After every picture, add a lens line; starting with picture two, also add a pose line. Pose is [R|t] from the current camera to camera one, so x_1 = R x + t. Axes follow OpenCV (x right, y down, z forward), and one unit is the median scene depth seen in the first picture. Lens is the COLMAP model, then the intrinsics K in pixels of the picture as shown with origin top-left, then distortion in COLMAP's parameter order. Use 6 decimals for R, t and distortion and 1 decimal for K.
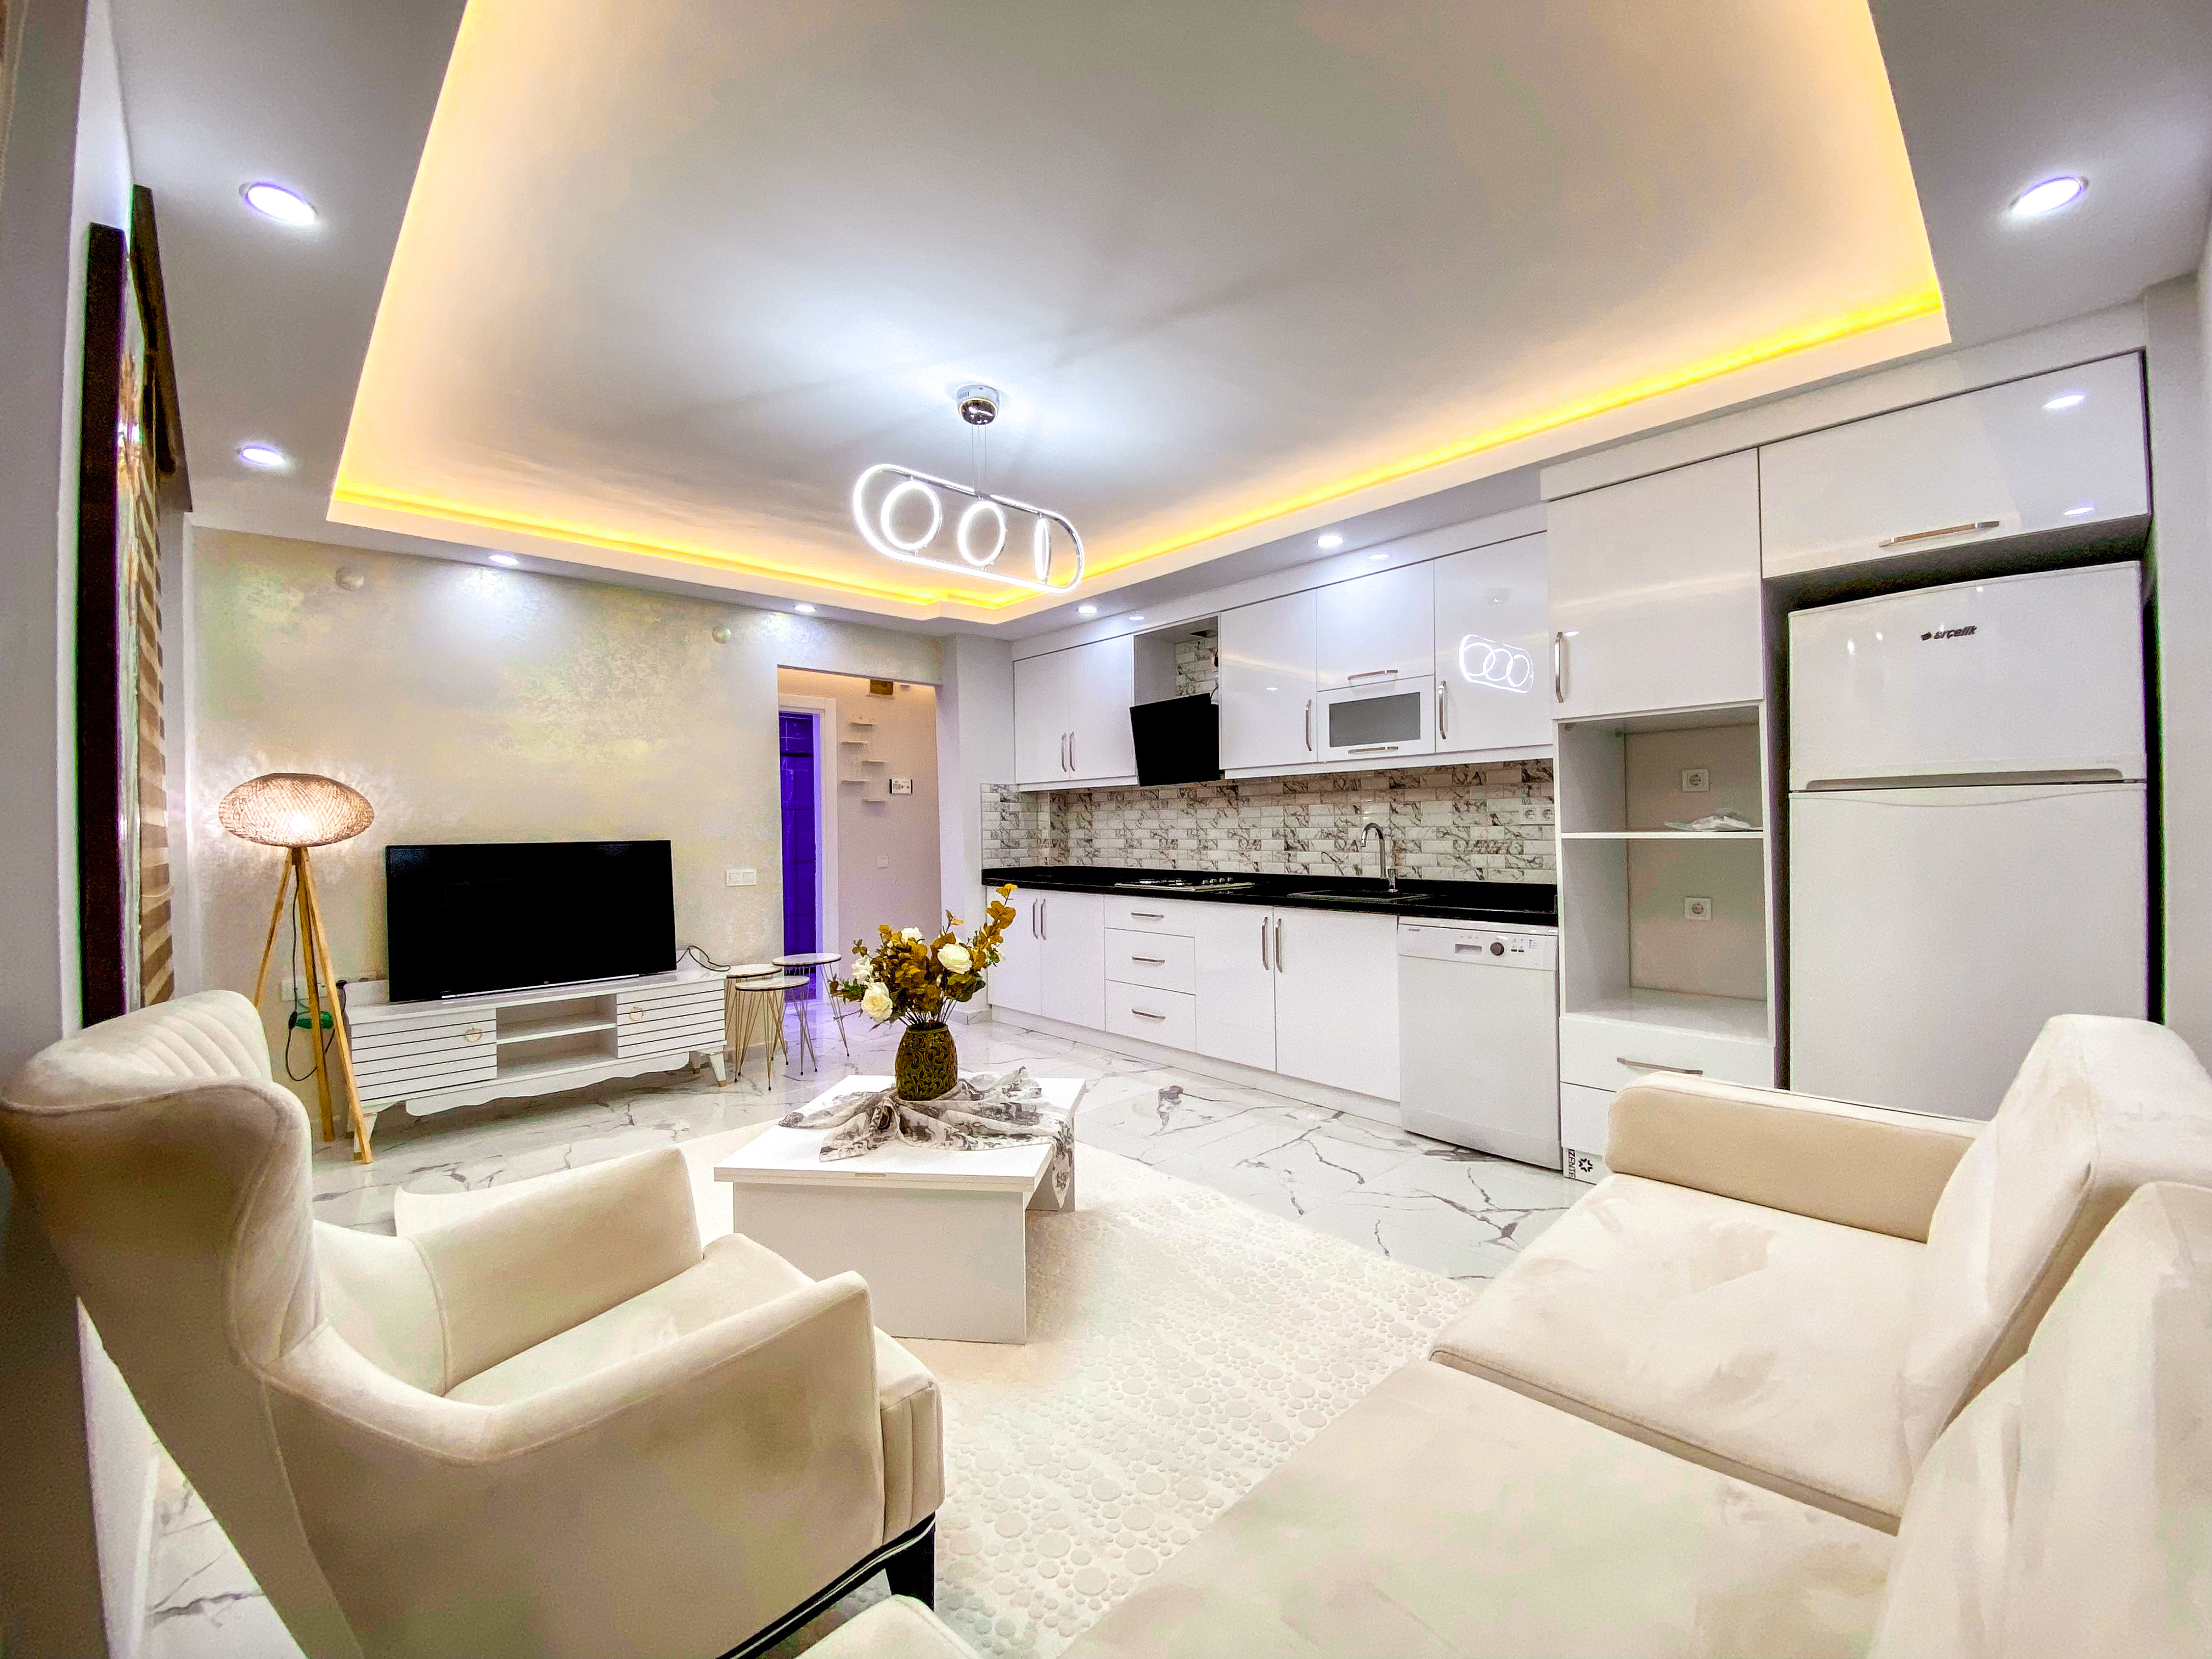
lens RADIAL K [[875.3, 0, 1093.7], [0, 875.3, 821.1], [0, 0, 1]] dist [0.026080, -0.023141]
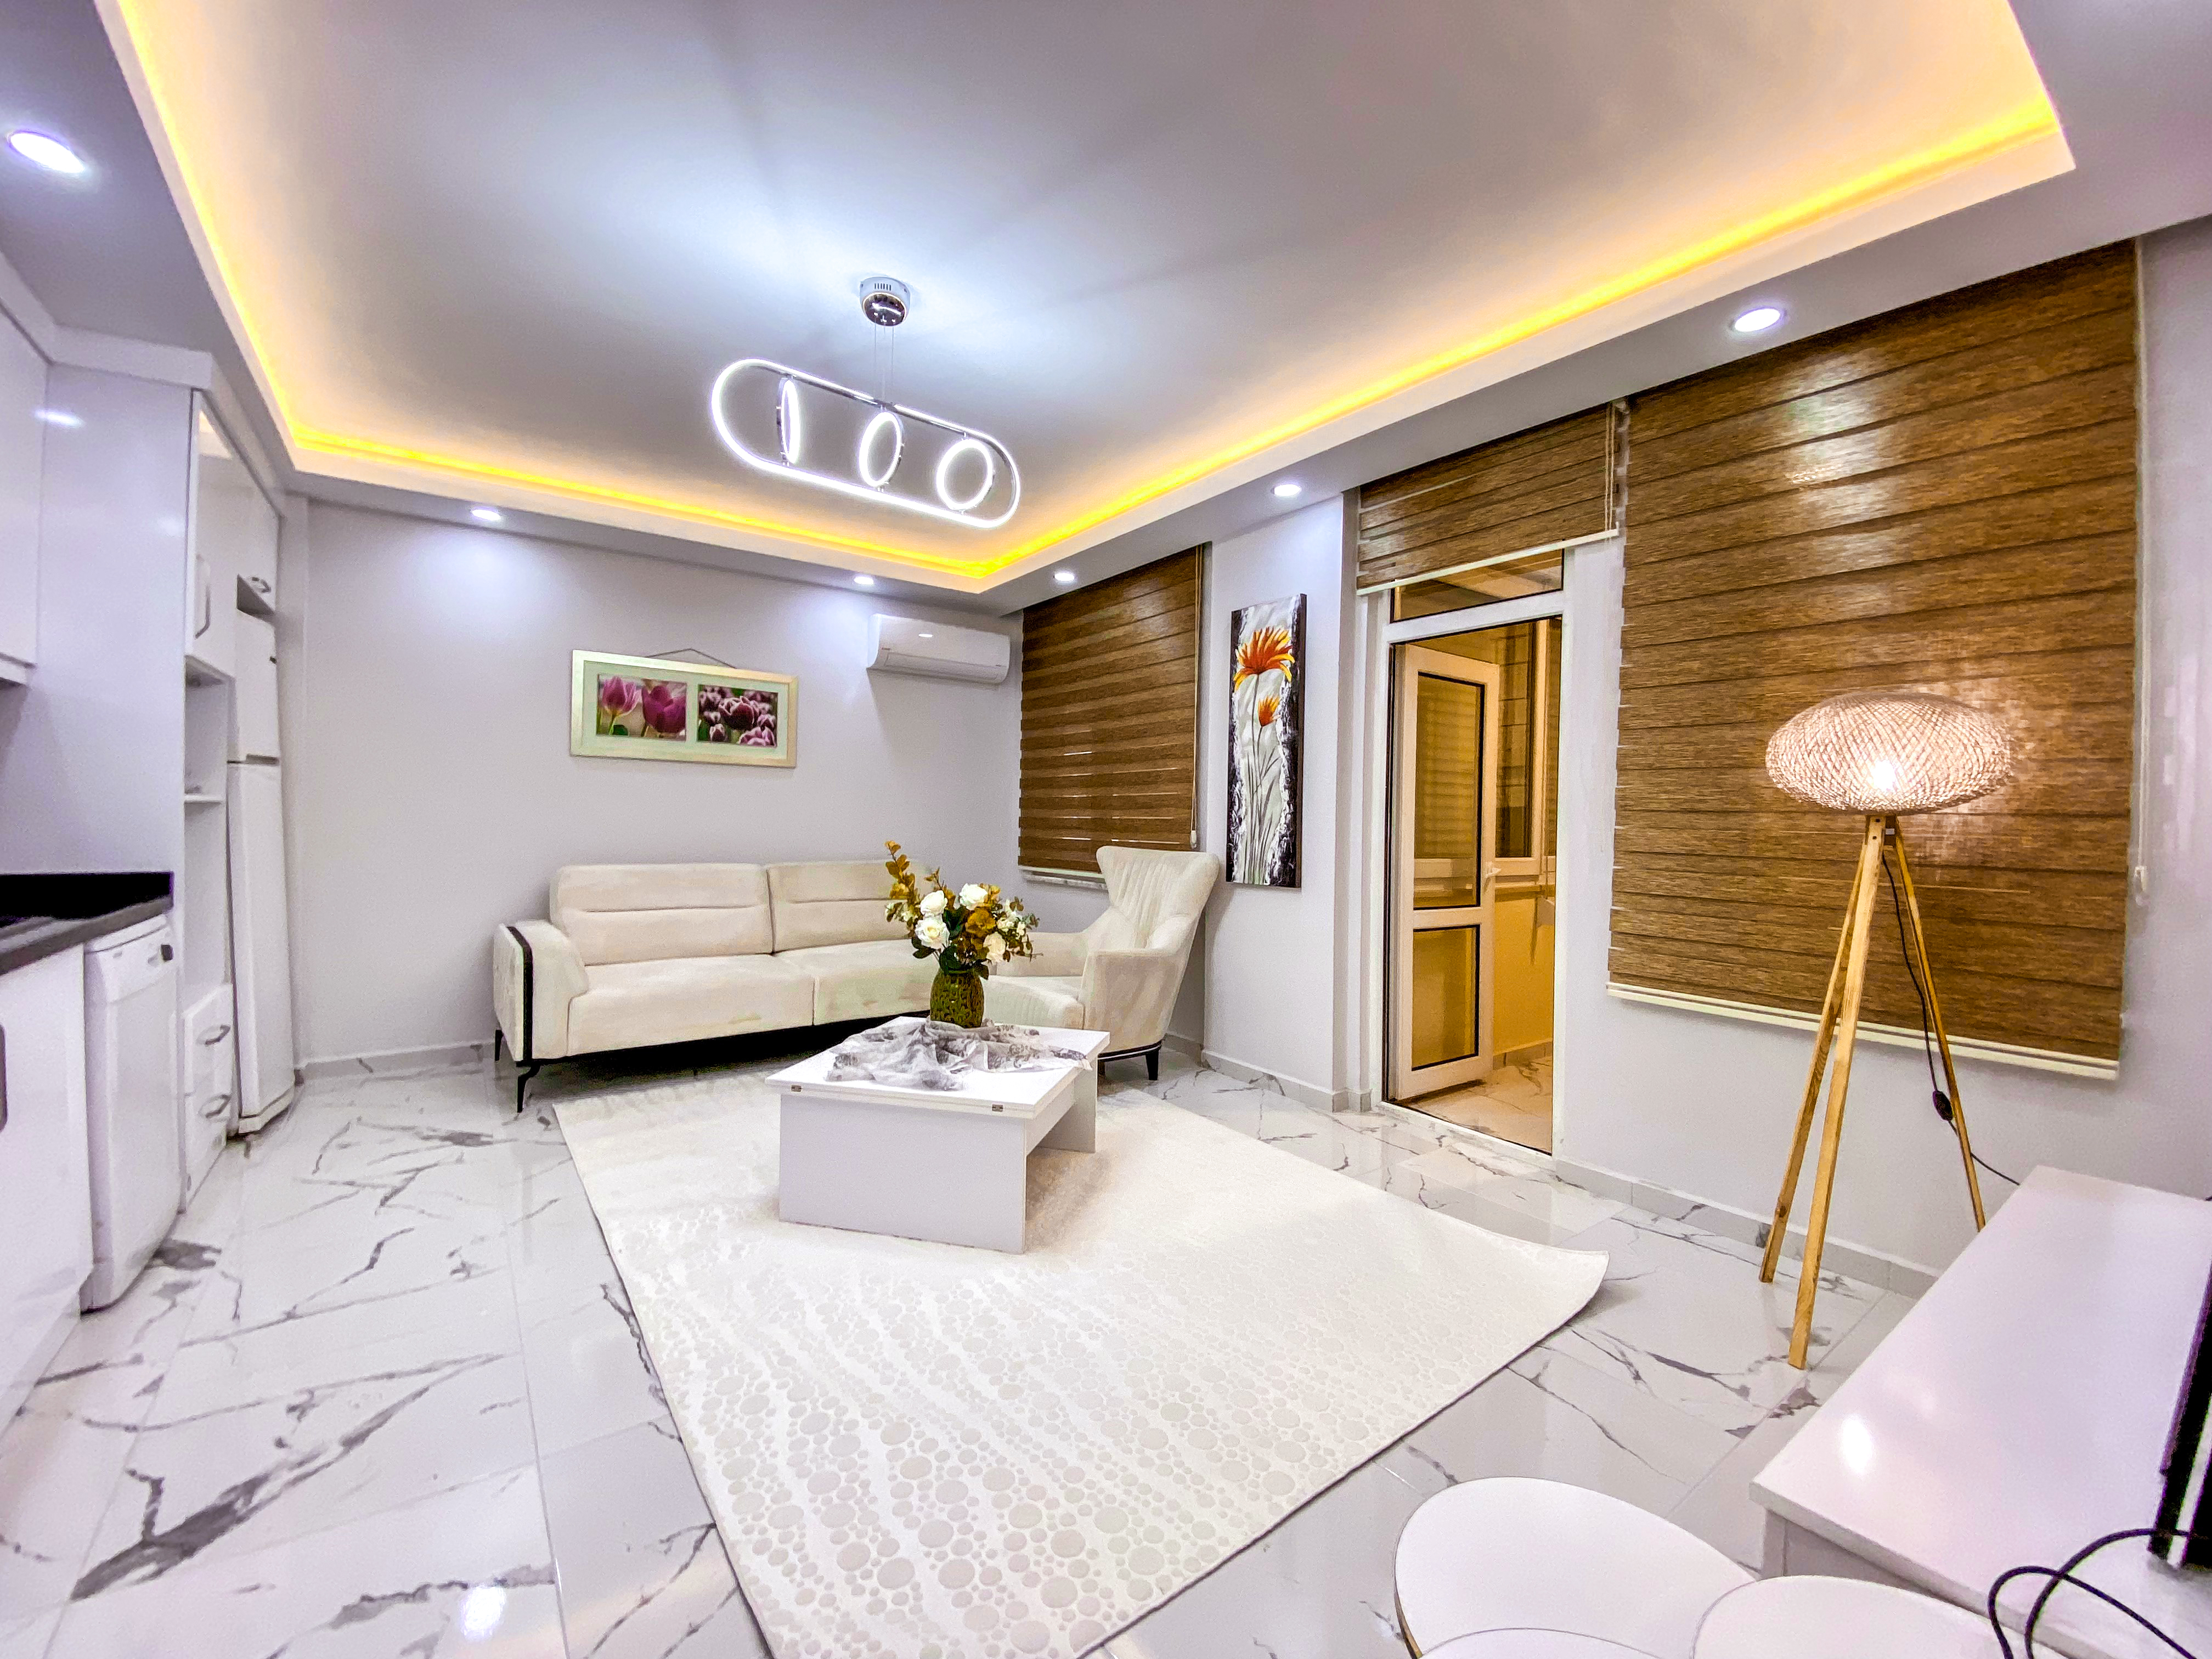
lens RADIAL K [[903.5, 0, 1138.5], [0, 903.5, 827.8], [0, 0, 1]] dist [0.032085, -0.020035]
pose [[-0.996863, 0.000931, 0.079142, -0.315388], [0.001623, 0.999961, 0.008676, 0.024833], [-0.079131, 0.008778, -0.996826, 1.298071]]
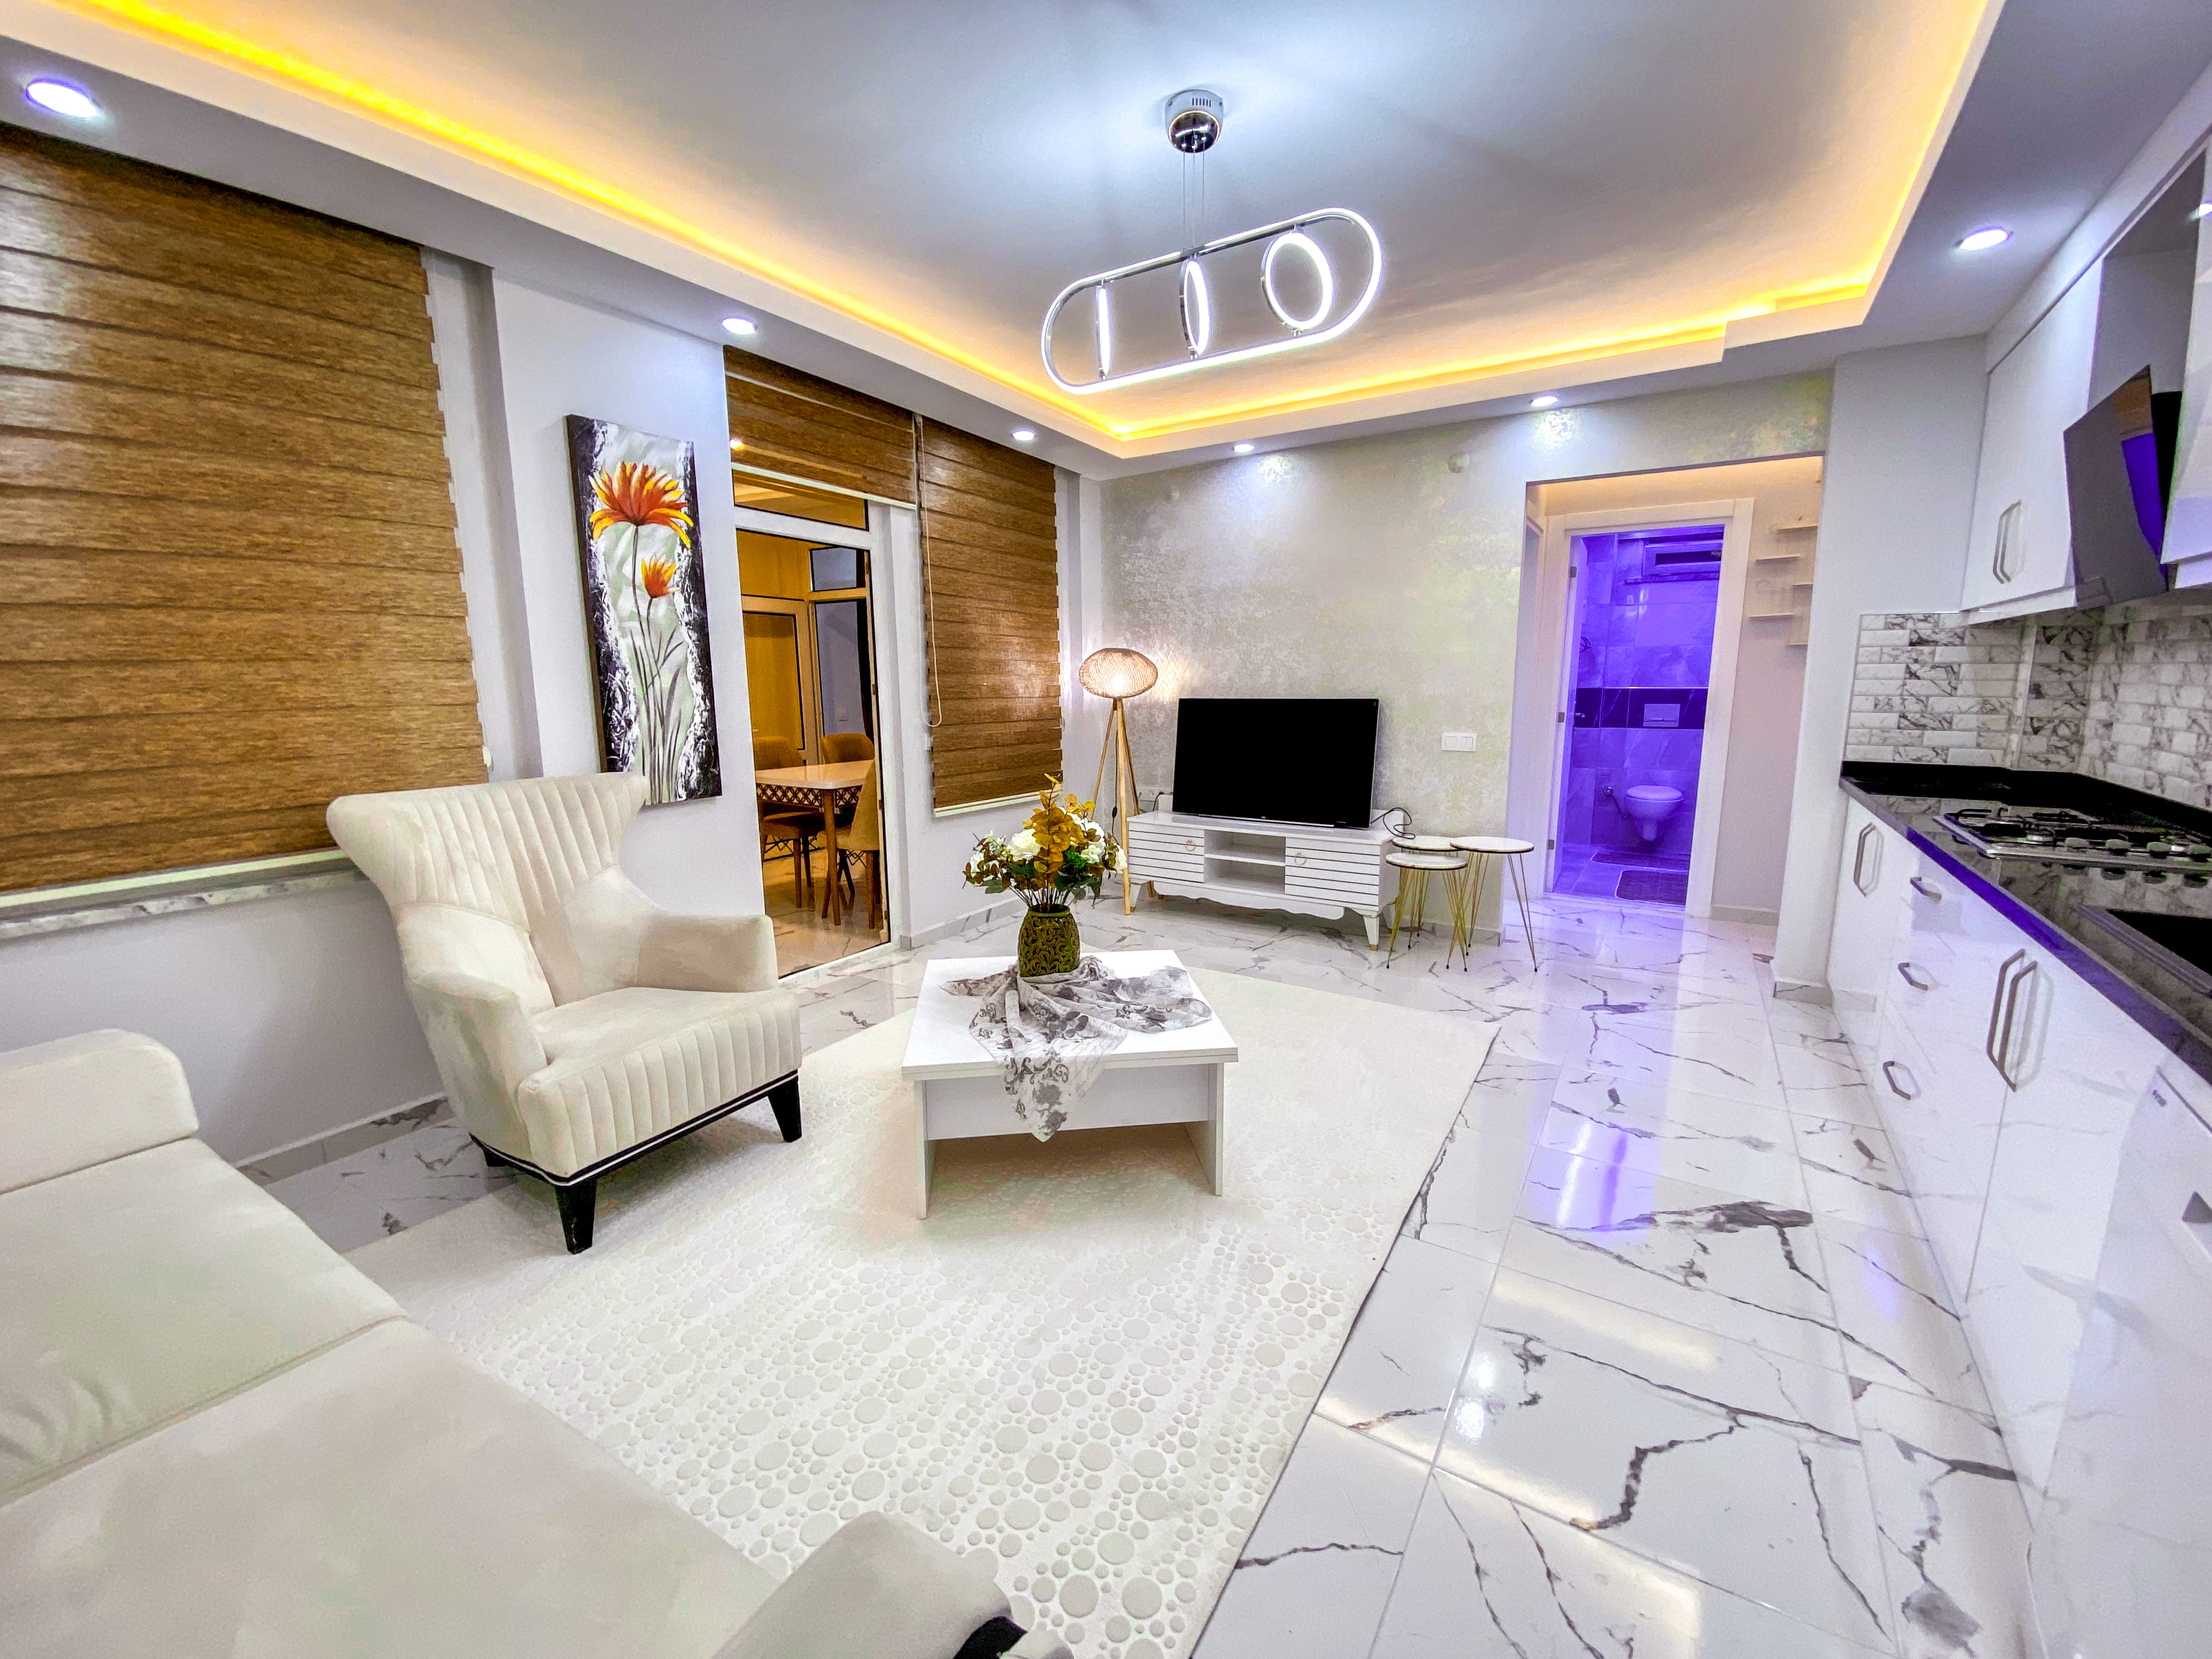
lens RADIAL K [[875.3, 0, 1093.7], [0, 875.3, 821.1], [0, 0, 1]] dist [0.026080, -0.023141]
pose [[0.258671, 0.165706, -0.951646, 0.441800], [0.006528, 0.984854, 0.173263, -0.017080], [0.965943, -0.051031, 0.253672, 0.482704]]
